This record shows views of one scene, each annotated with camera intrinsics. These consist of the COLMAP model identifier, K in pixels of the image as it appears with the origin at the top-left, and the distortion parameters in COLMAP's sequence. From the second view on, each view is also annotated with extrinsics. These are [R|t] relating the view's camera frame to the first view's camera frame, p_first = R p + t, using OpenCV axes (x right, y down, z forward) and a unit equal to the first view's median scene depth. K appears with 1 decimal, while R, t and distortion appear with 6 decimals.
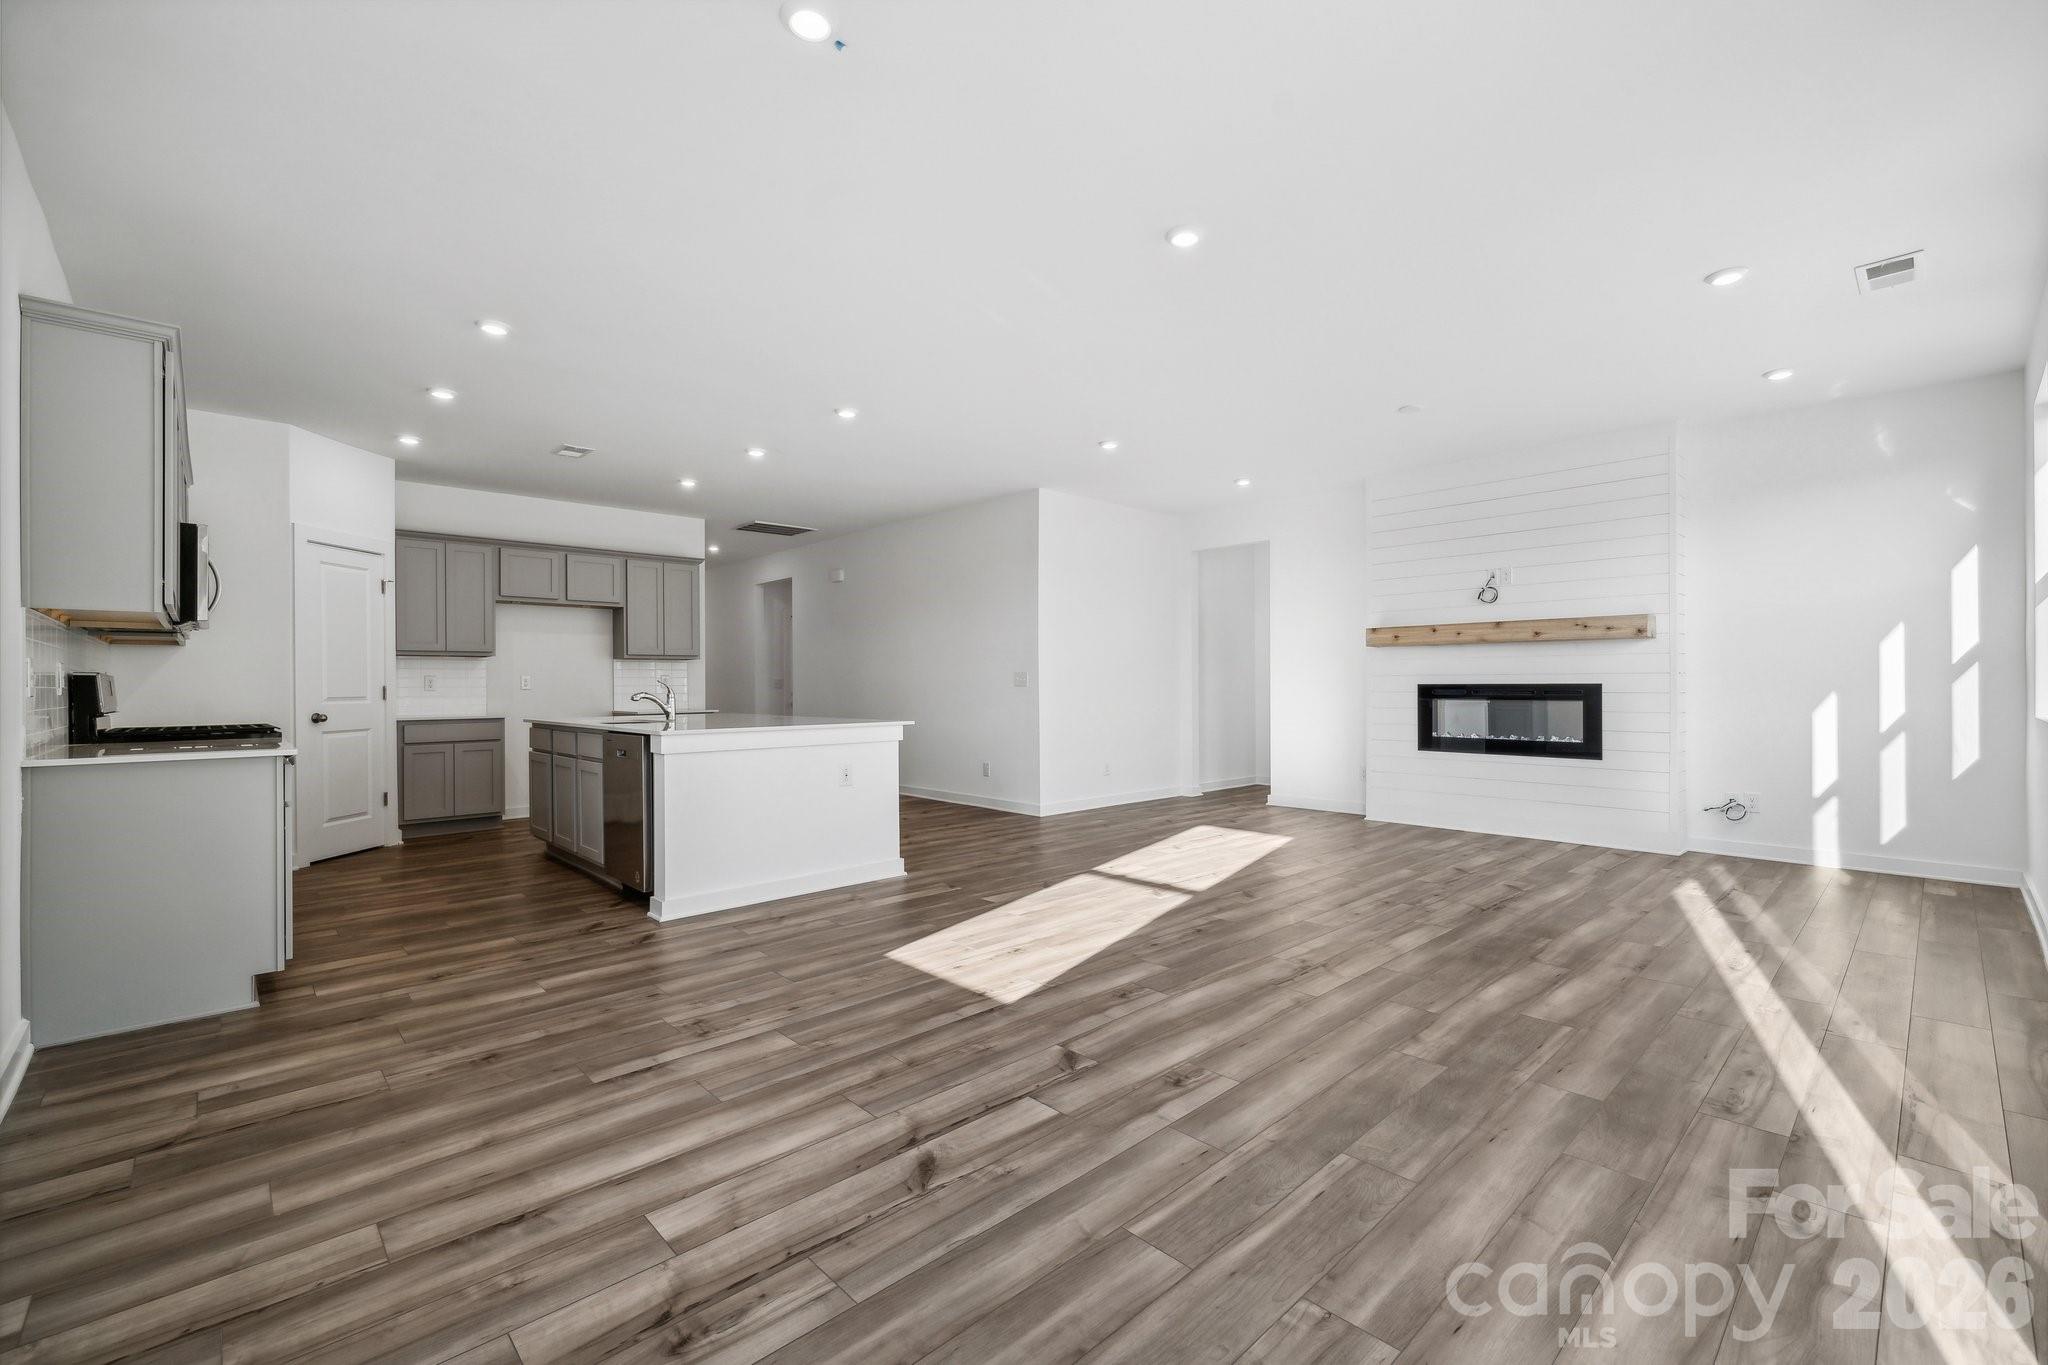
lens RADIAL K [[881.0, 0, 1035.2], [0, 881.0, 680.6], [0, 0, 1]] dist [-0.001670, -0.000176]
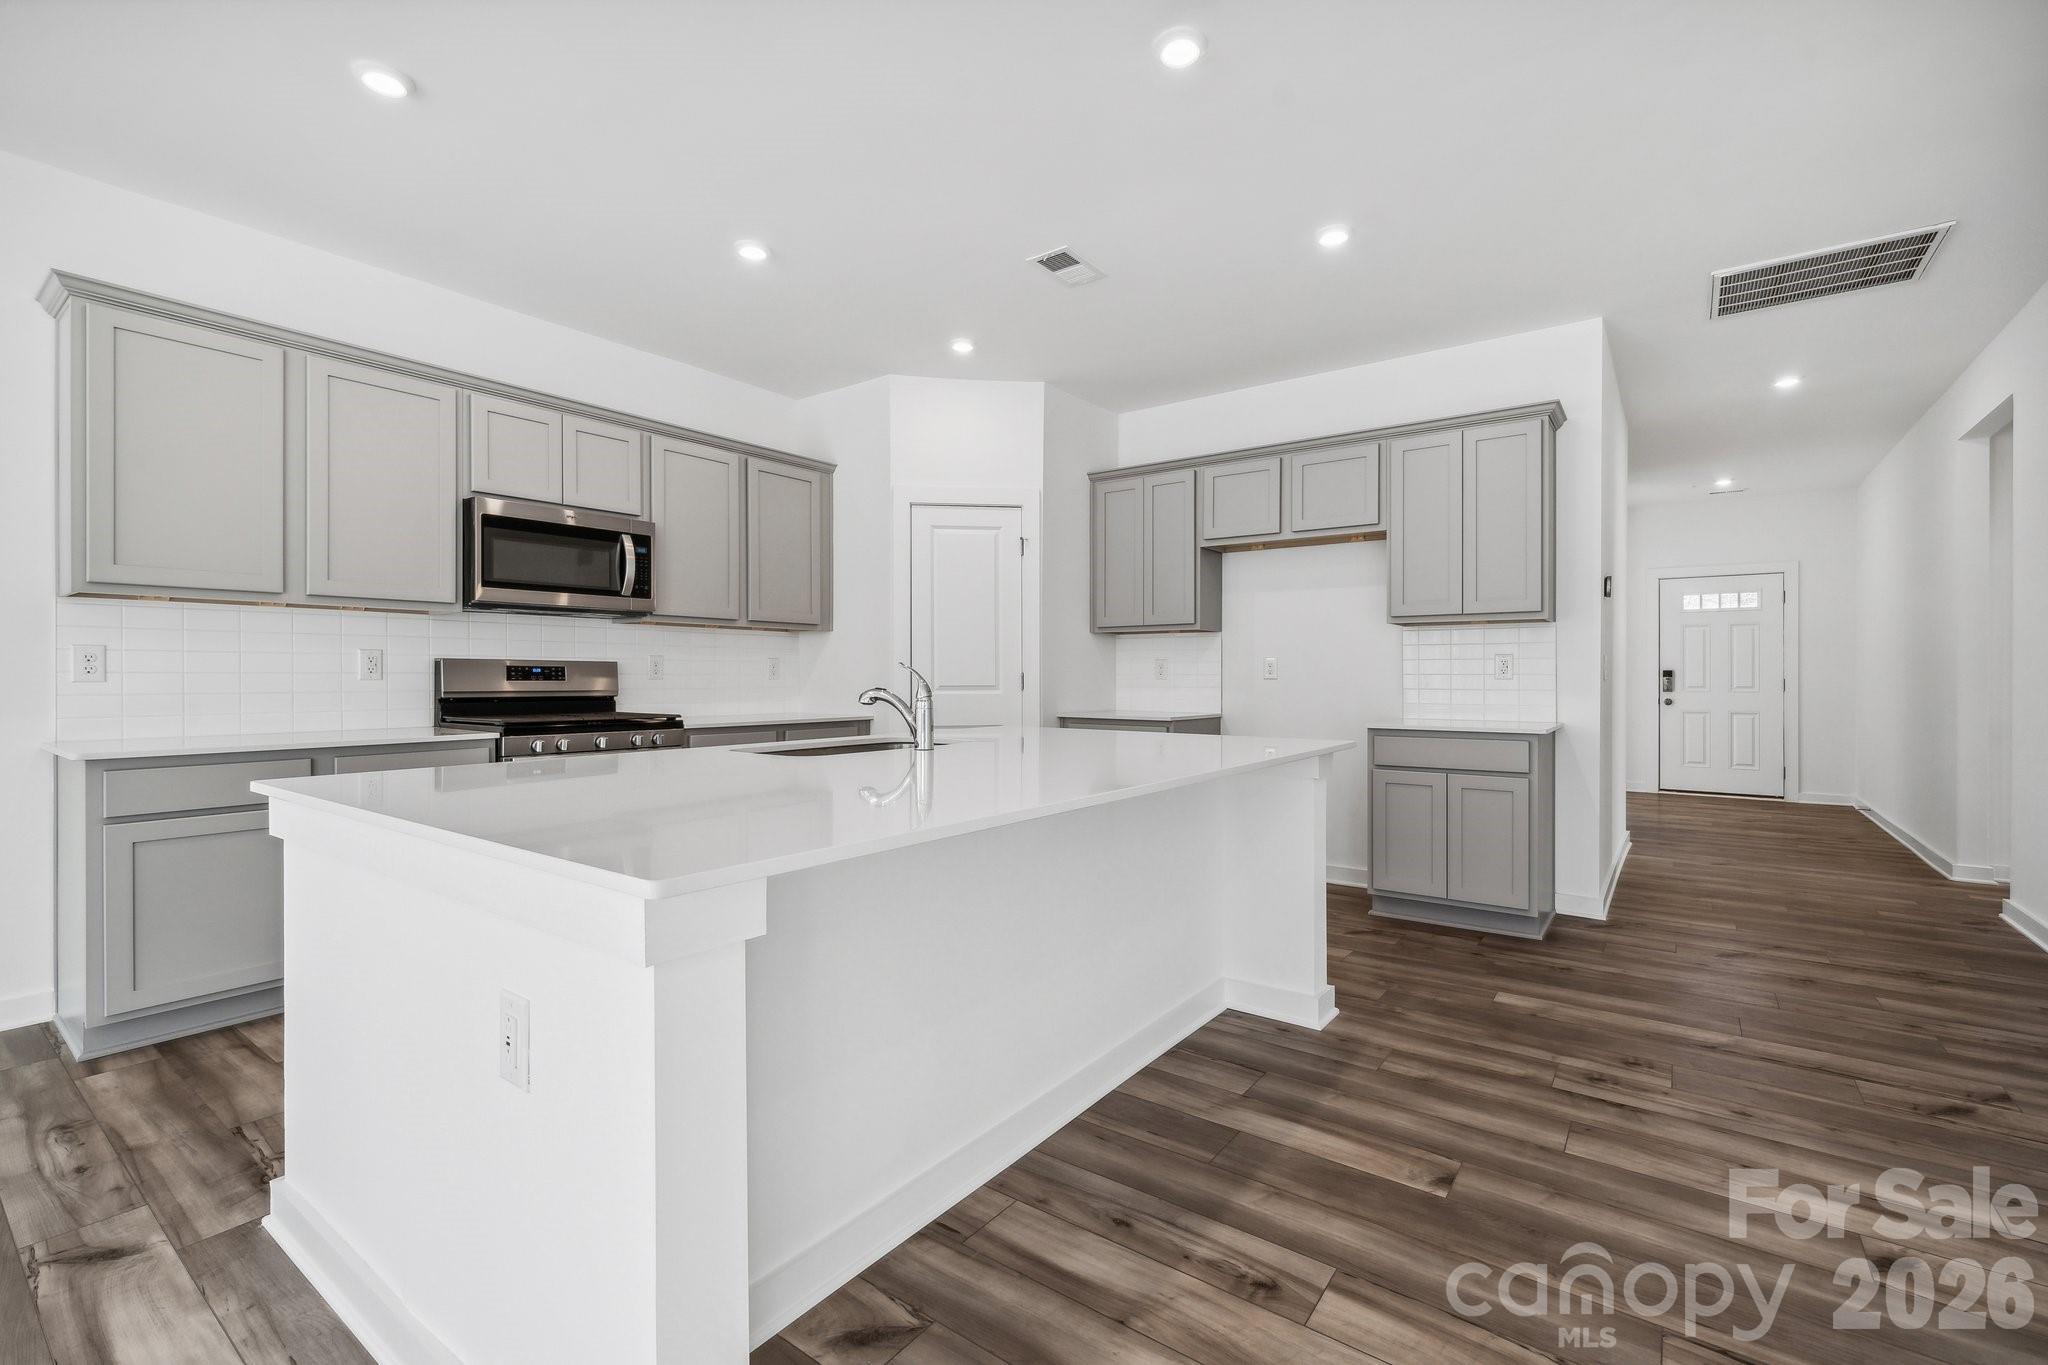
lens RADIAL K [[881.0, 0, 1022.2], [0, 881.0, 673.3], [0, 0, 1]] dist [-0.001670, -0.000176]
pose [[0.174592, 0.004627, -0.984630, 0.045107], [0.003552, 0.999979, 0.005329, 0.002676], [0.984634, -0.004427, 0.174572, 0.961364]]
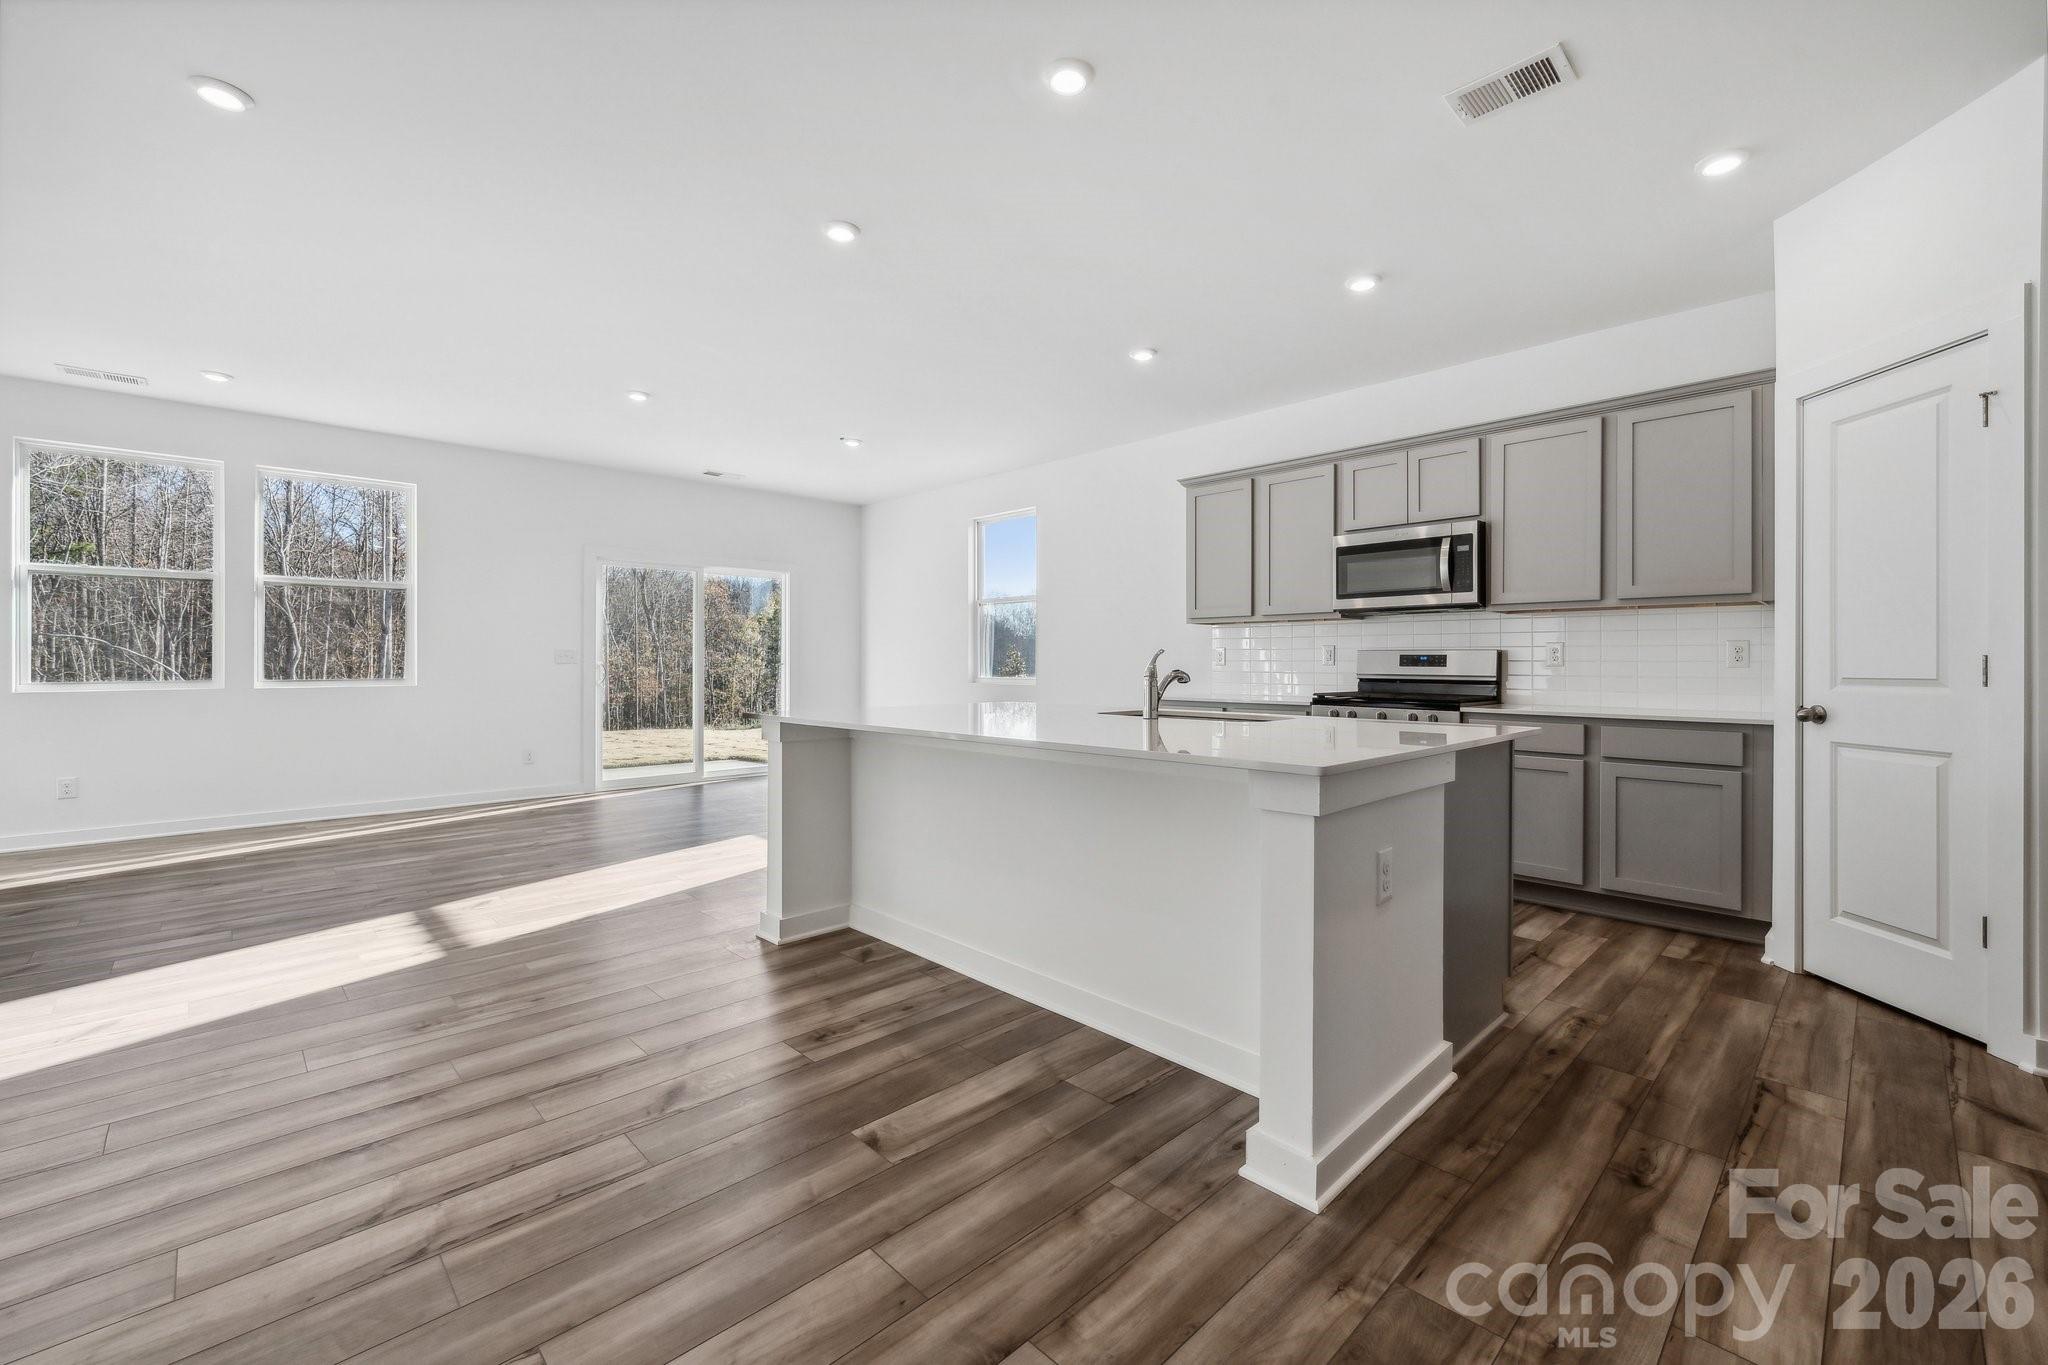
lens RADIAL K [[860.4, 0, 1069.1], [0, 860.4, 660.8], [0, 0, 1]] dist [0.000158, 0.000298]
pose [[-0.999312, 0.005632, -0.036666, -0.338449], [0.005977, 0.999939, -0.009303, 0.011416], [0.036612, -0.009516, -0.999284, 1.548038]]
